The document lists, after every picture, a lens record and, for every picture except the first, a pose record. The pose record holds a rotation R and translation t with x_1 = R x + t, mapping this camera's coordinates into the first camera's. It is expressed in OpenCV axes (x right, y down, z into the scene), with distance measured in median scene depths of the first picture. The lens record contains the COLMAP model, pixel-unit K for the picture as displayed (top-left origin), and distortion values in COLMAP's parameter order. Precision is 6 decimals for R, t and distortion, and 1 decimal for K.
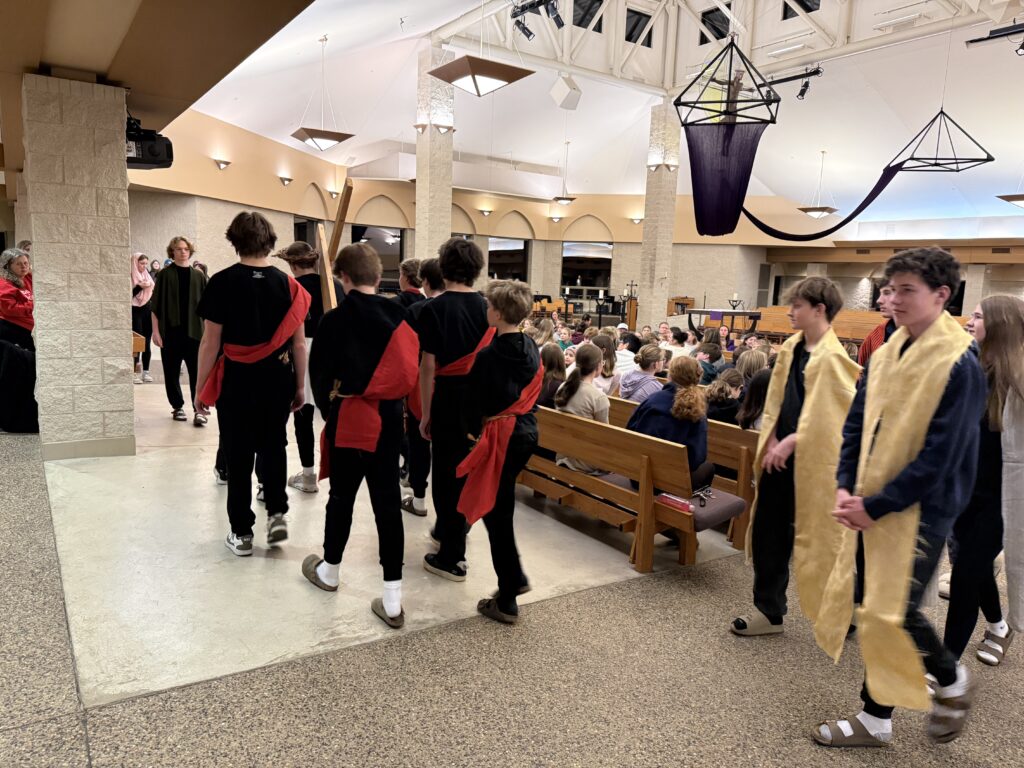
lens RADIAL K [[736.8, 0, 513.5], [0, 736.8, 384.8], [0, 0, 1]] dist [-0.005414, -0.003456]
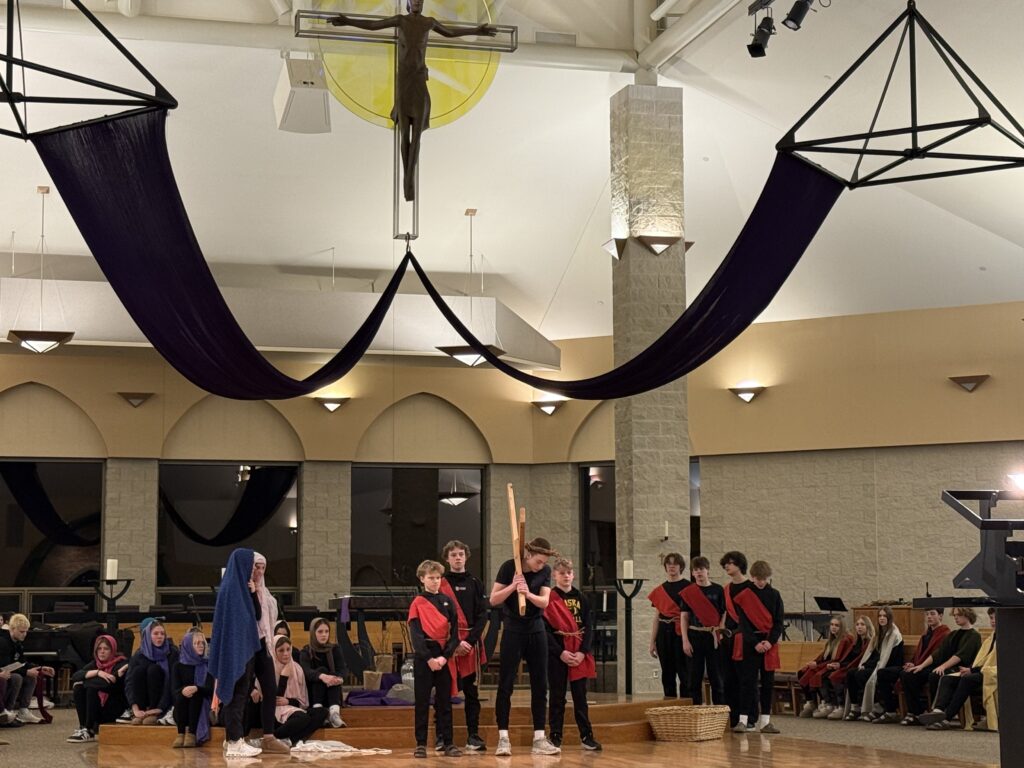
lens RADIAL K [[2101.0, 0, 508.8], [0, 2101.0, 380.7], [0, 0, 1]] dist [0.167289, 0.000000]
pose [[0.930724, -0.080435, -0.356768, 0.520466], [-0.015788, 0.965768, -0.258925, 0.048202], [0.365382, 0.246620, 0.897594, 0.034642]]
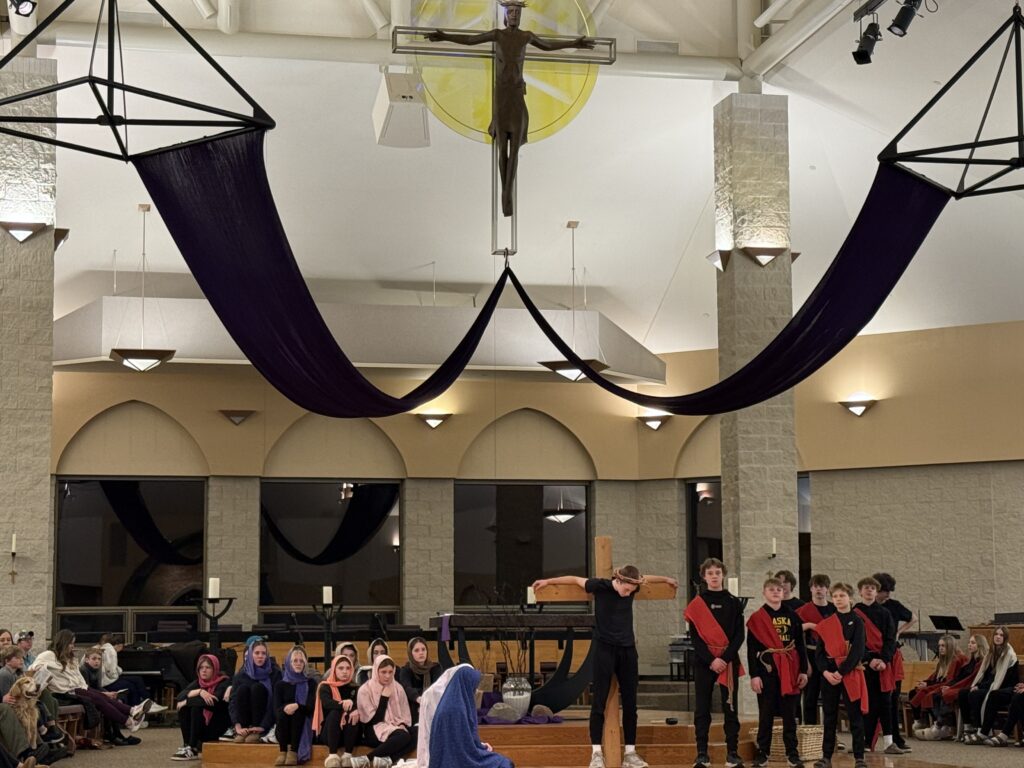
lens RADIAL K [[2166.1, 0, 513.2], [0, 2166.1, 383.0], [0, 0, 1]] dist [0.167685, 0.000000]
pose [[0.911564, -0.088890, -0.401434, 0.530073], [-0.021686, 0.964597, -0.262834, 0.051425], [0.410586, 0.248296, 0.877365, 0.020774]]
